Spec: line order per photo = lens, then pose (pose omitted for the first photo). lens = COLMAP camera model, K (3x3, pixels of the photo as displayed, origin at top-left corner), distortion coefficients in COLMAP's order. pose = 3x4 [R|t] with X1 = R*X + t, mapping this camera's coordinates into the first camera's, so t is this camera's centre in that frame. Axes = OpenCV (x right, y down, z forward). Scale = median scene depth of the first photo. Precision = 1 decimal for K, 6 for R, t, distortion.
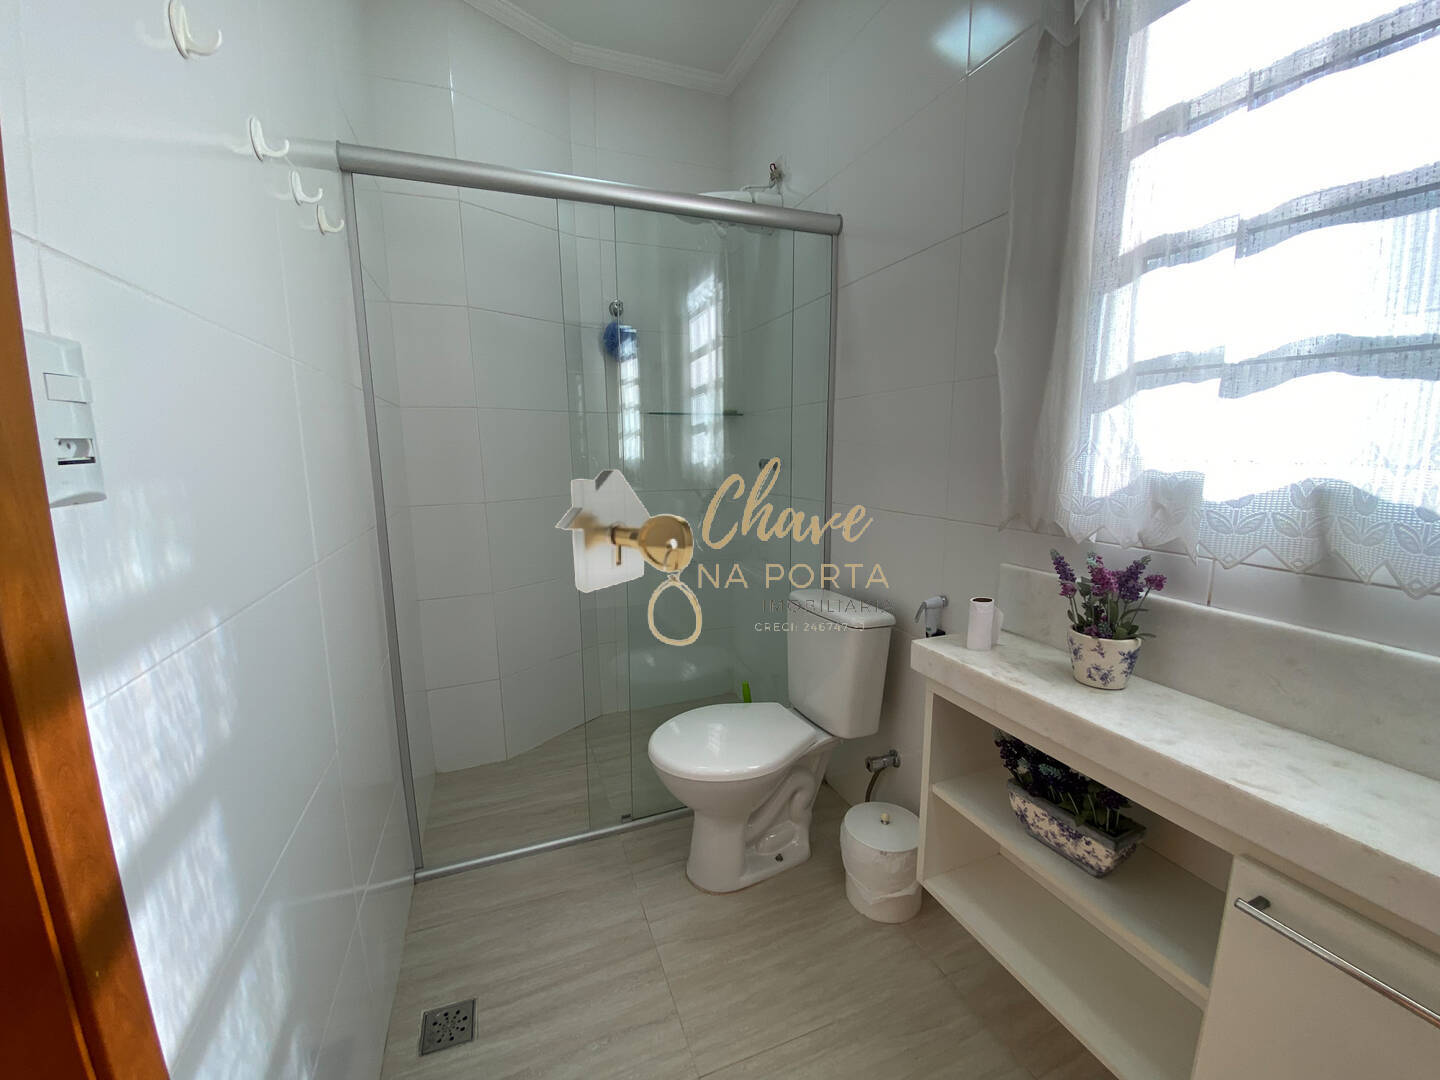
lens RADIAL K [[592.1, 0, 719.9], [0, 592.1, 548.7], [0, 0, 1]] dist [-0.001089, -0.000207]
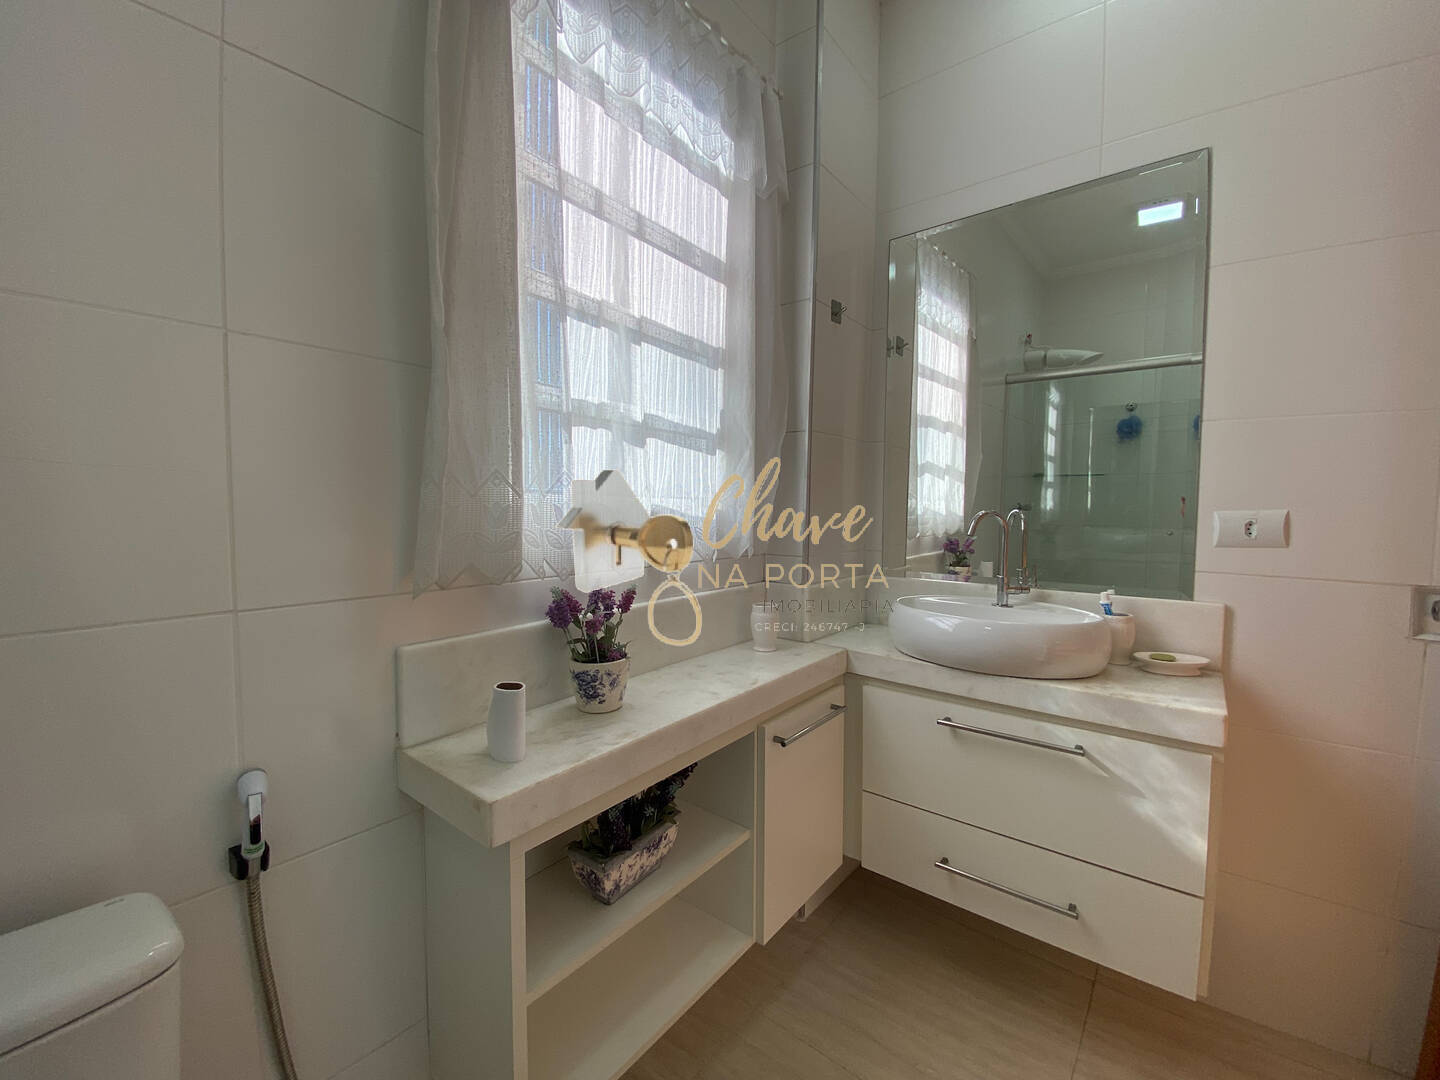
lens RADIAL K [[592.1, 0, 718.3], [0, 592.1, 532.4], [0, 0, 1]] dist [-0.001089, -0.000207]
pose [[-0.504290, -0.040378, 0.862590, -0.324223], [0.147520, 0.980194, 0.132127, -0.171927], [-0.850840, 0.193879, -0.488346, 1.252666]]
